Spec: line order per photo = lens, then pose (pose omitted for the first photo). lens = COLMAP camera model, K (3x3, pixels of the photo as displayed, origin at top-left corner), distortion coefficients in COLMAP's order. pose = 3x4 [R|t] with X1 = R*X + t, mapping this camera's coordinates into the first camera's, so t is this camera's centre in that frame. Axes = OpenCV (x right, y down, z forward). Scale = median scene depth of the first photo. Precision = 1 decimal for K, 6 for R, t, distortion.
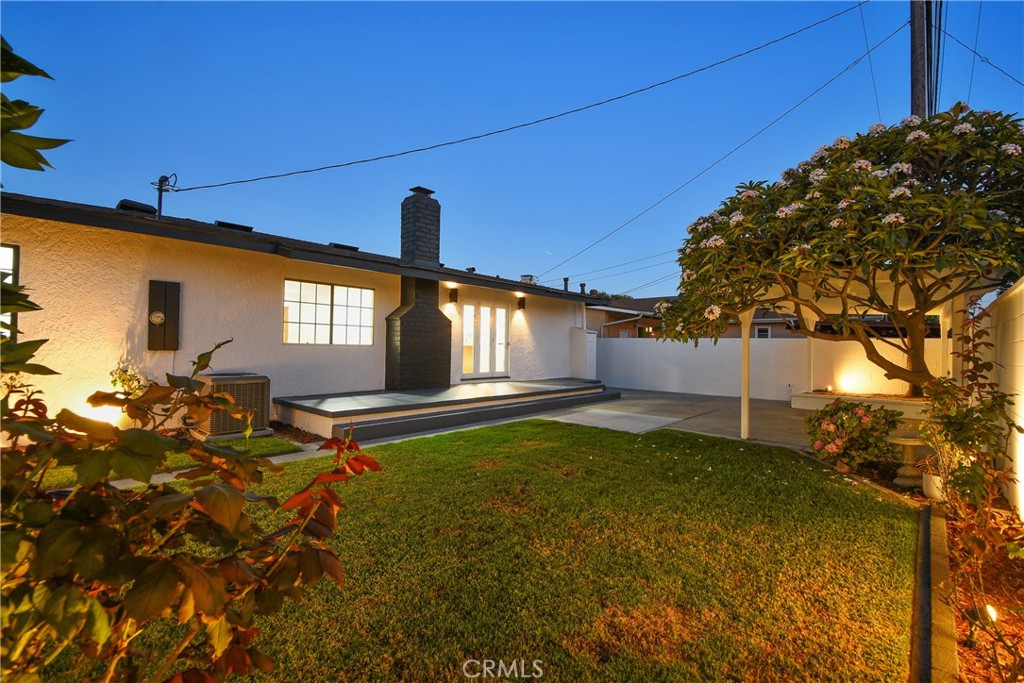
lens RADIAL K [[453.0, 0, 512.0], [0, 453.0, 341.5], [0, 0, 1]] dist [0.019926, -0.025192]
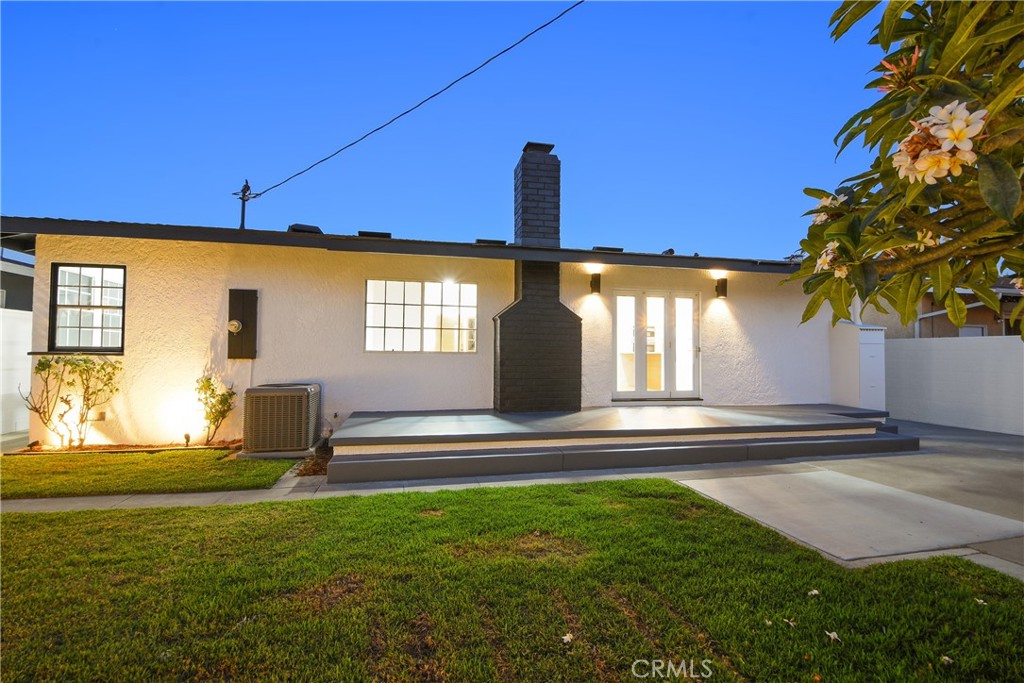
lens RADIAL K [[453.0, 0, 512.0], [0, 453.0, 341.5], [0, 0, 1]] dist [0.019926, -0.025192]
pose [[0.814891, -0.025716, -0.579043, 0.208987], [0.011840, 0.999545, -0.027729, 0.011702], [0.579493, 0.015740, 0.814825, 0.384389]]
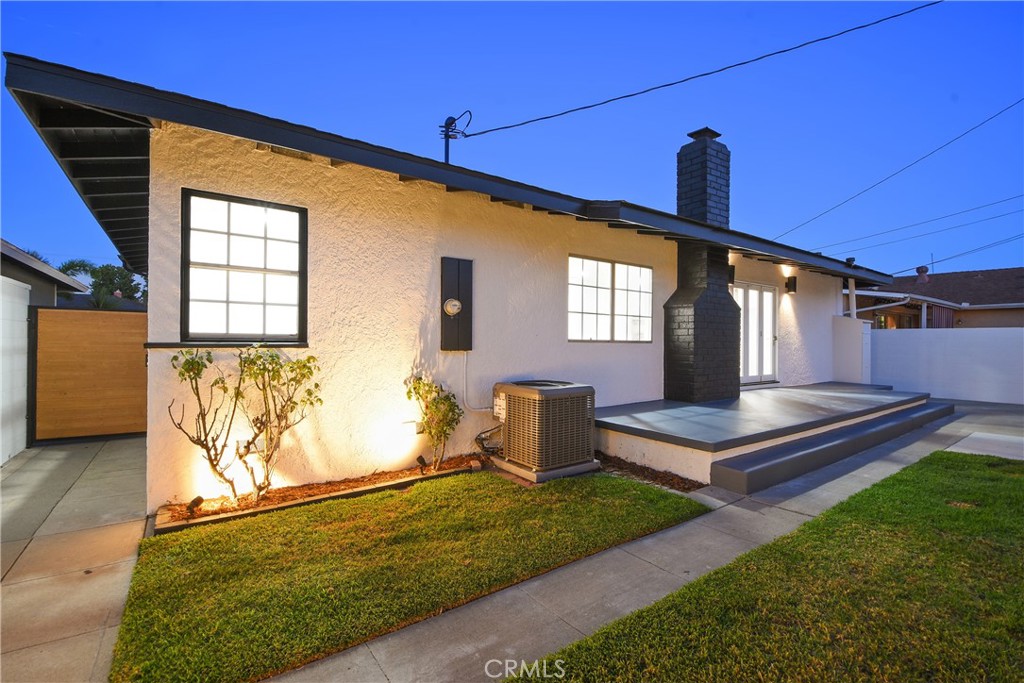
lens RADIAL K [[453.0, 0, 512.0], [0, 453.0, 341.5], [0, 0, 1]] dist [0.019926, -0.025192]
pose [[0.977520, -0.010421, -0.210584, -0.375751], [0.012105, 0.999904, 0.006708, 0.000500], [0.210494, -0.009106, 0.977553, 0.208202]]
